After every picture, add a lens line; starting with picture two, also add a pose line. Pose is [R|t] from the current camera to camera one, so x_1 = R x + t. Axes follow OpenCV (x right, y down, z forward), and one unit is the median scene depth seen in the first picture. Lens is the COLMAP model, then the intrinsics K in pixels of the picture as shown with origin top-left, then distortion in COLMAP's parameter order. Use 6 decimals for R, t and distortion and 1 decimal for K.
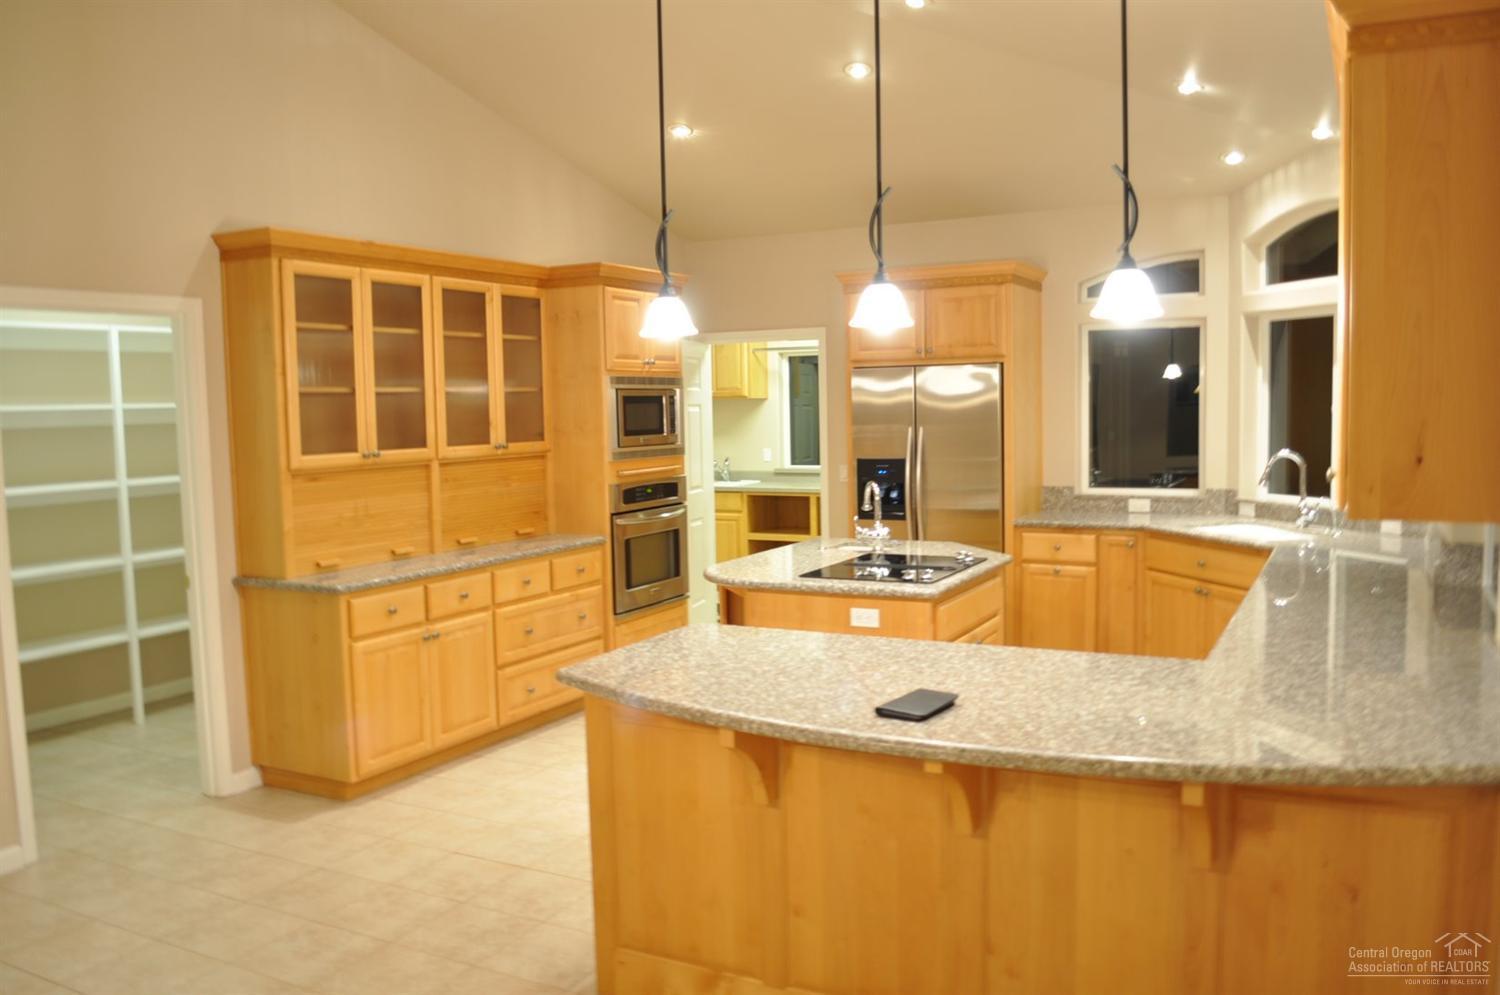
lens RADIAL K [[1192.6, 0, 750.4], [0, 1192.6, 499.8], [0, 0, 1]] dist [-0.081038, -0.002387]
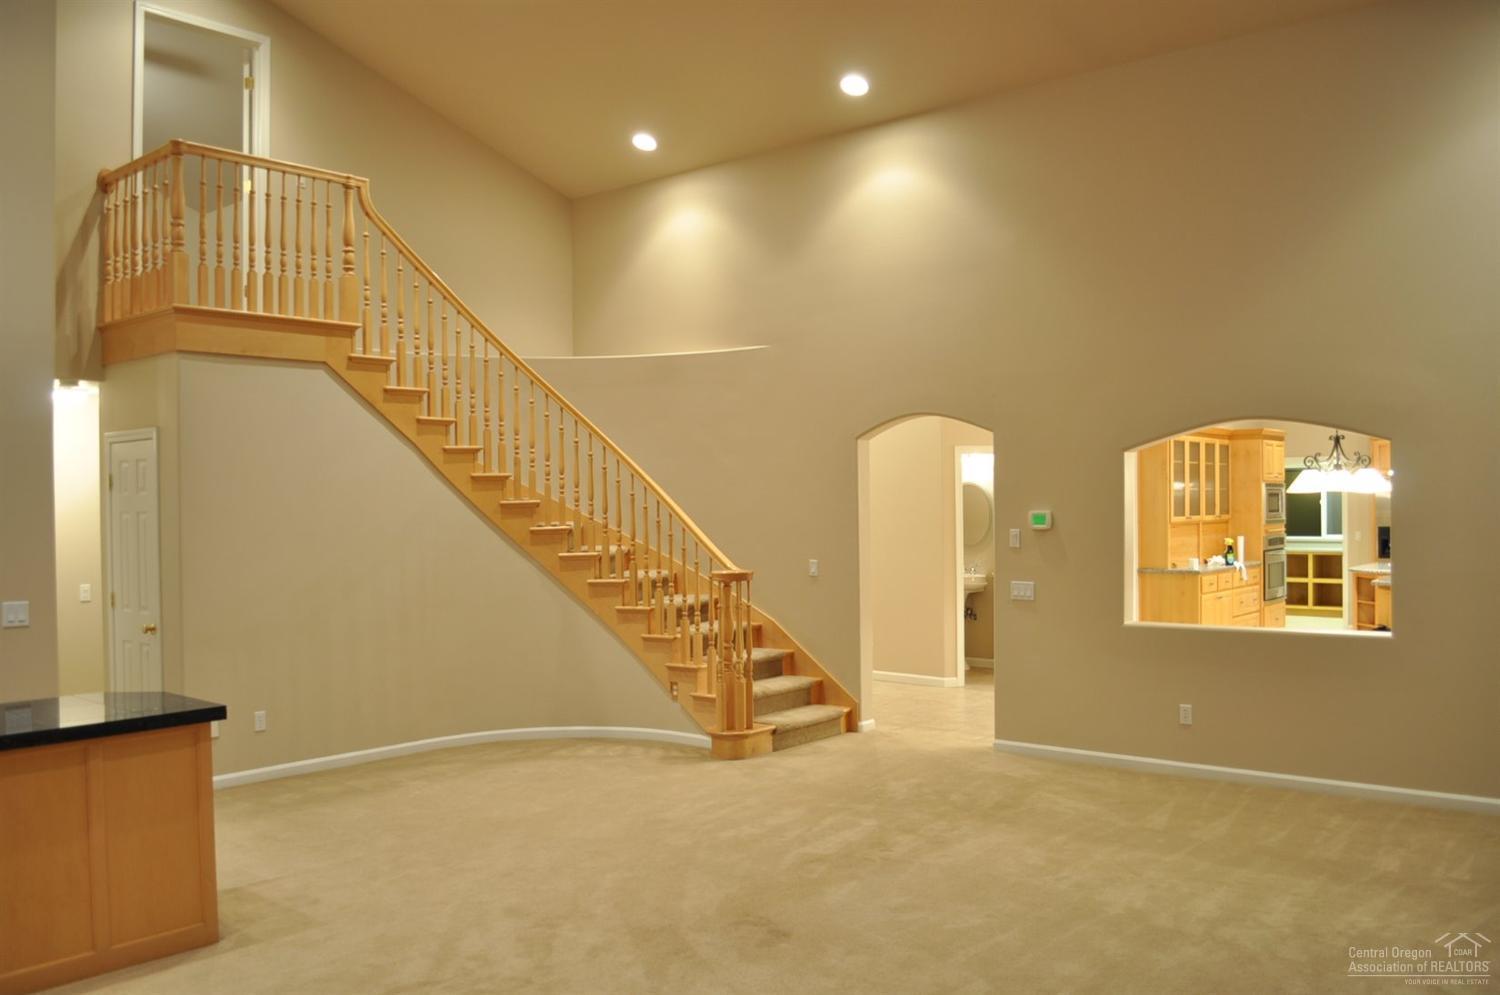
lens RADIAL K [[1192.6, 0, 749.2], [0, 1192.6, 500.4], [0, 0, 1]] dist [-0.081038, -0.002387]
pose [[0.975137, 0.013140, -0.221211, -0.548855], [-0.029652, 0.997001, -0.071489, 0.098766], [0.219608, 0.076271, 0.972602, -1.188467]]
